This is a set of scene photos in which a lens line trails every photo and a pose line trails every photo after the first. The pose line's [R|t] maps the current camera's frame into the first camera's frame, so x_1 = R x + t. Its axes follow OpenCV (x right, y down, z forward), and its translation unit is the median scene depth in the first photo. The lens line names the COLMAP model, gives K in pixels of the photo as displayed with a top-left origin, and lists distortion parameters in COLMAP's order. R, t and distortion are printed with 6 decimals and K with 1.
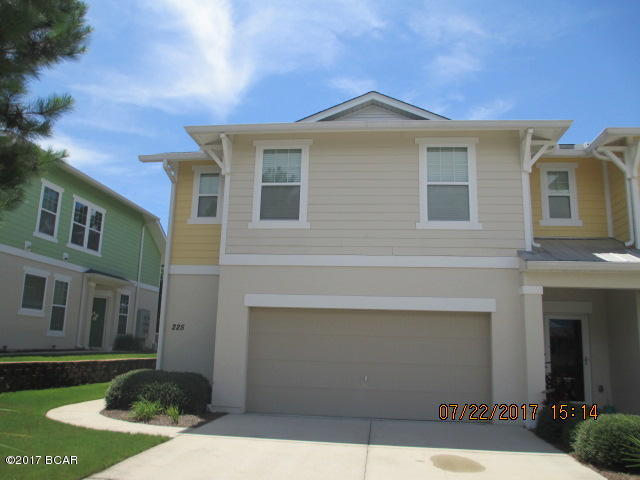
lens RADIAL K [[528.5, 0, 320.0], [0, 528.5, 240.0], [0, 0, 1]] dist [-0.064700, 0.003067]
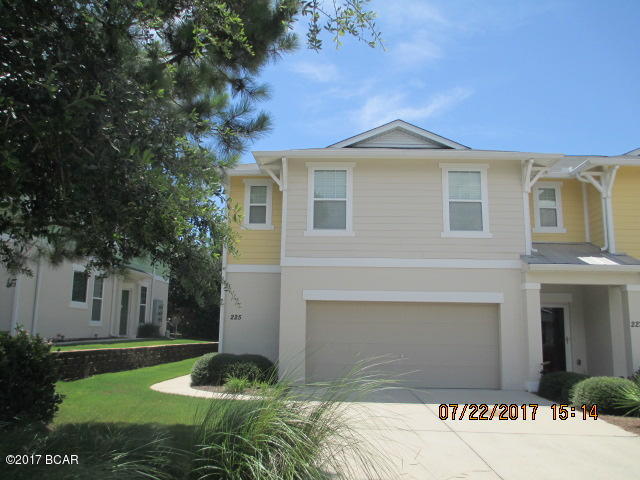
lens RADIAL K [[528.5, 0, 320.0], [0, 528.5, 240.0], [0, 0, 1]] dist [-0.064700, 0.003067]
pose [[0.997154, -0.000173, 0.075394, -0.192544], [-0.001976, 0.999594, 0.028427, -0.047805], [-0.075368, -0.028495, 0.996749, -0.219157]]
